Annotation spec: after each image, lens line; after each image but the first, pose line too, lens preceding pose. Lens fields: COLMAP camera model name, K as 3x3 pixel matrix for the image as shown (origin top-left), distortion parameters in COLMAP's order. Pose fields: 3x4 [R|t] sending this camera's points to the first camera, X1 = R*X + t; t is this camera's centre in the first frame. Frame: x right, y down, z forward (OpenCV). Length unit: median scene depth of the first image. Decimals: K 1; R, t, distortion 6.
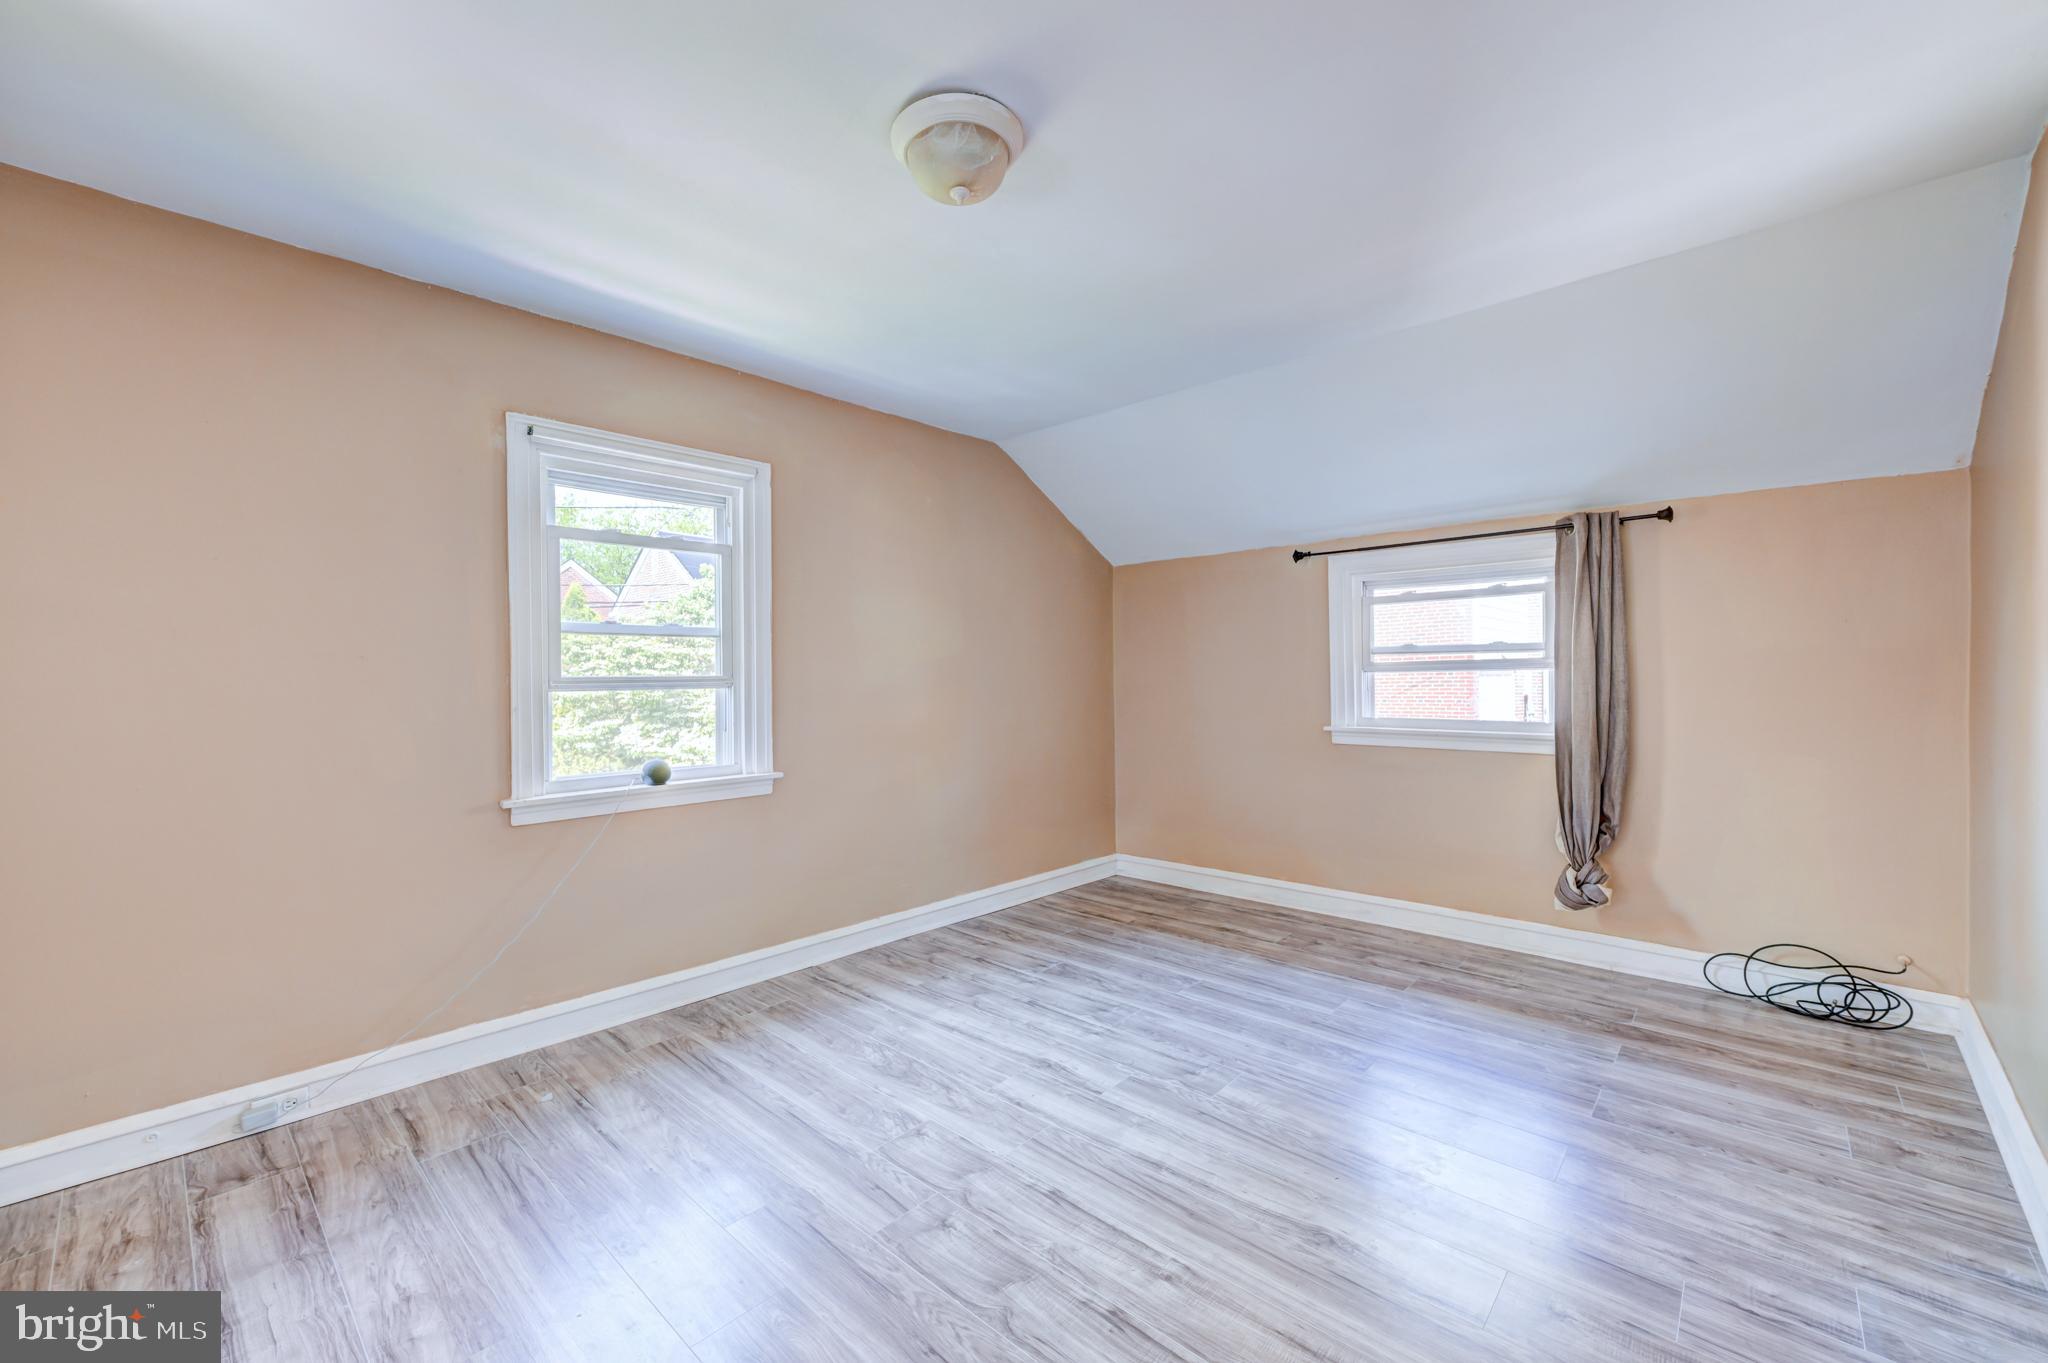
lens RADIAL K [[811.4, 0, 1024.0], [0, 811.4, 681.5], [0, 0, 1]] dist [0.000334, 0.000211]
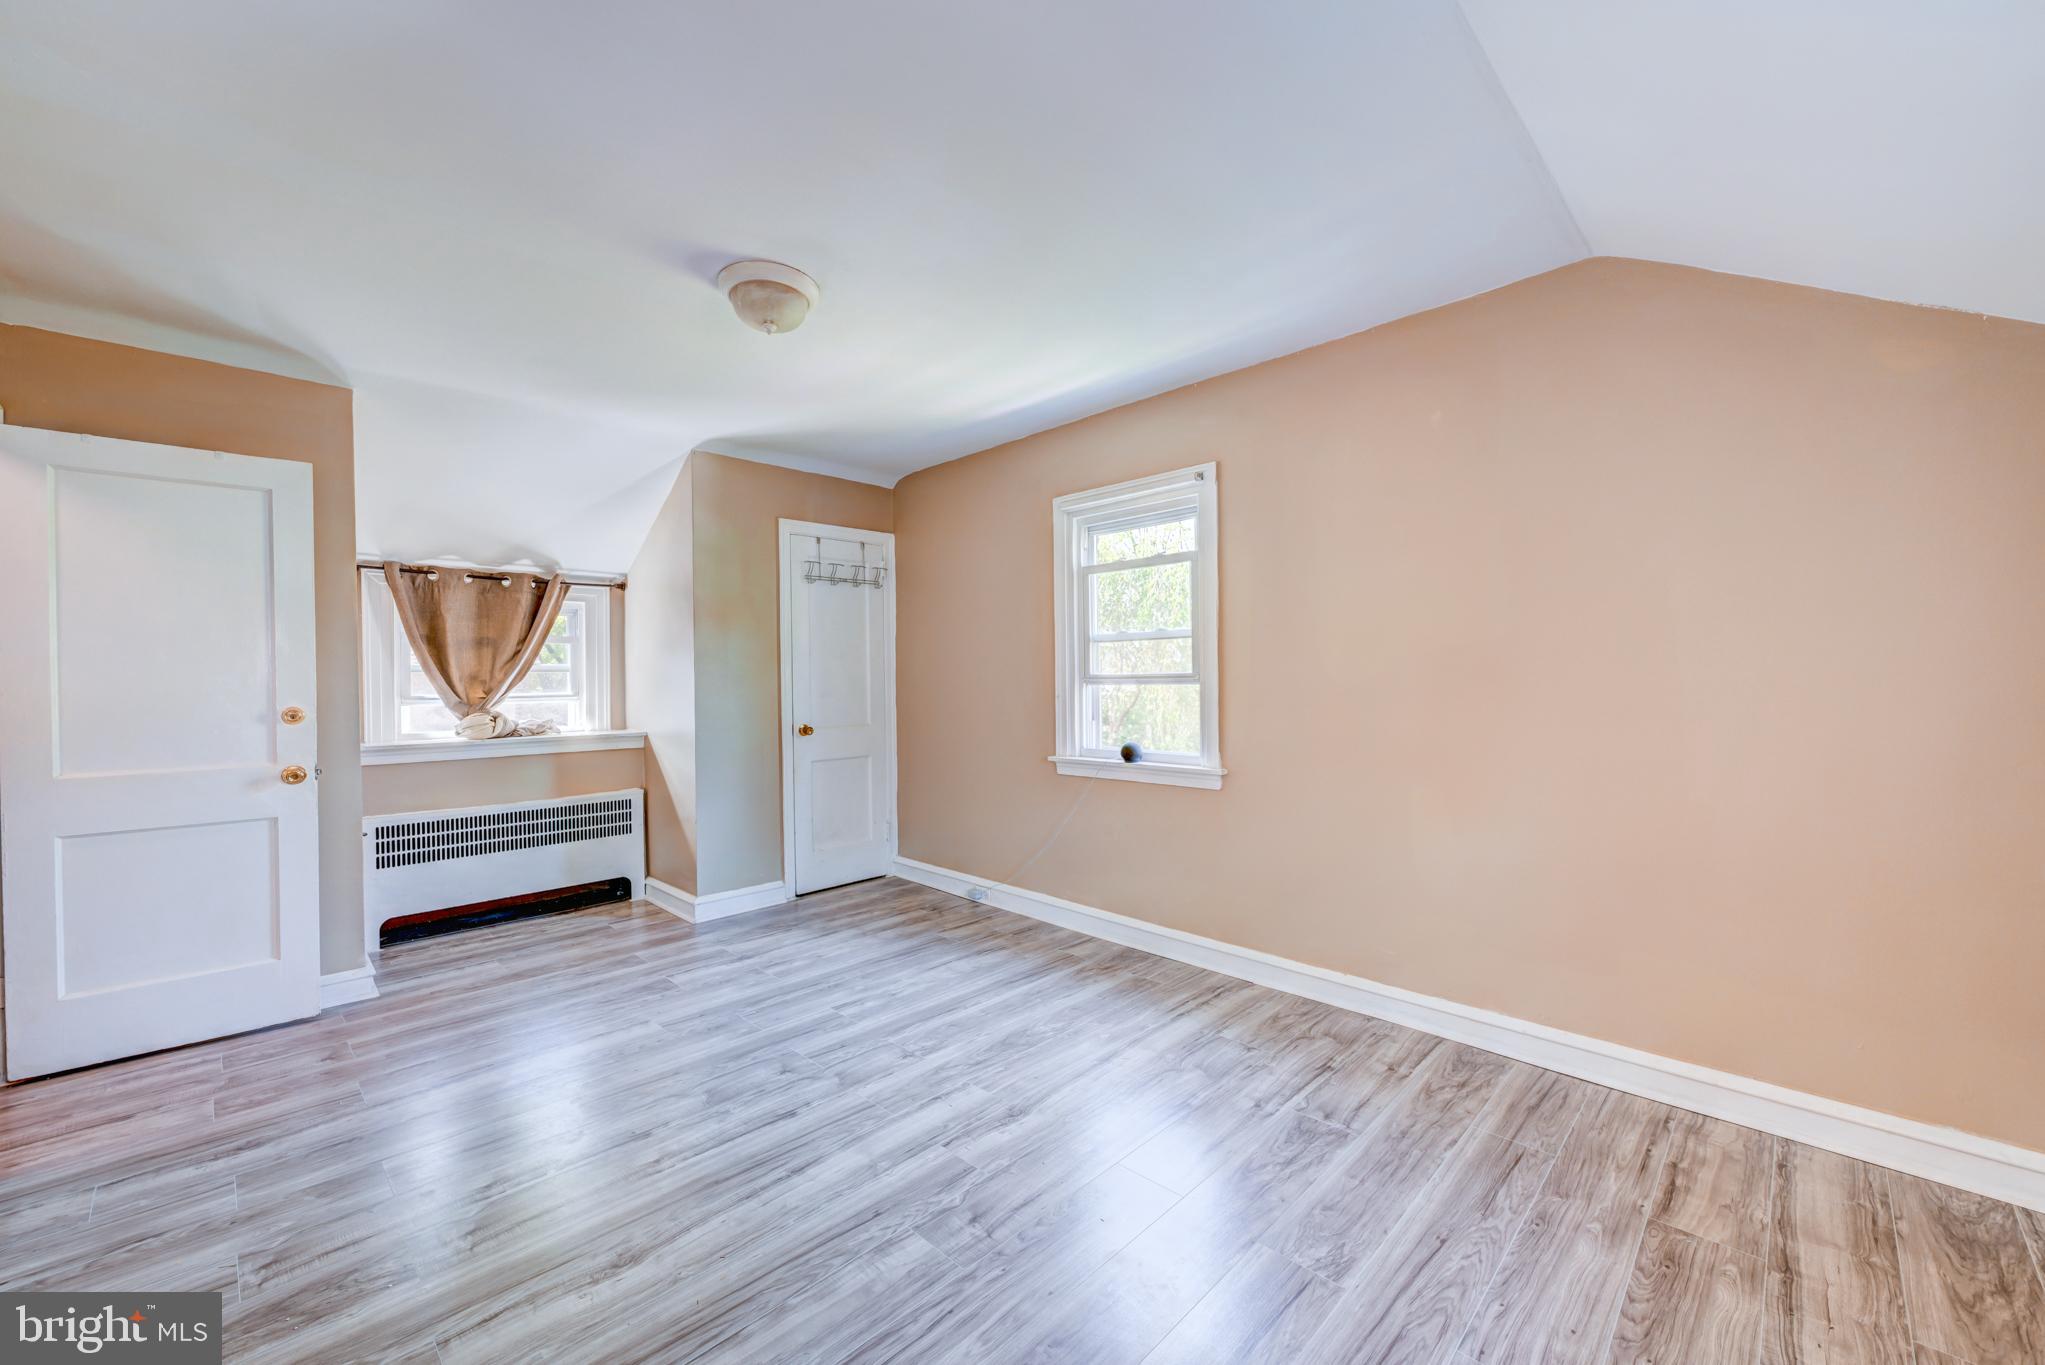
lens RADIAL K [[781.4, 0, 1025.3], [0, 781.4, 704.5], [0, 0, 1]] dist [-0.009569, 0.000229]
pose [[-0.013825, 0.047032, -0.998798, 0.742969], [0.001782, 0.998893, 0.047011, -0.017699], [0.999903, -0.001130, -0.013894, 0.878158]]
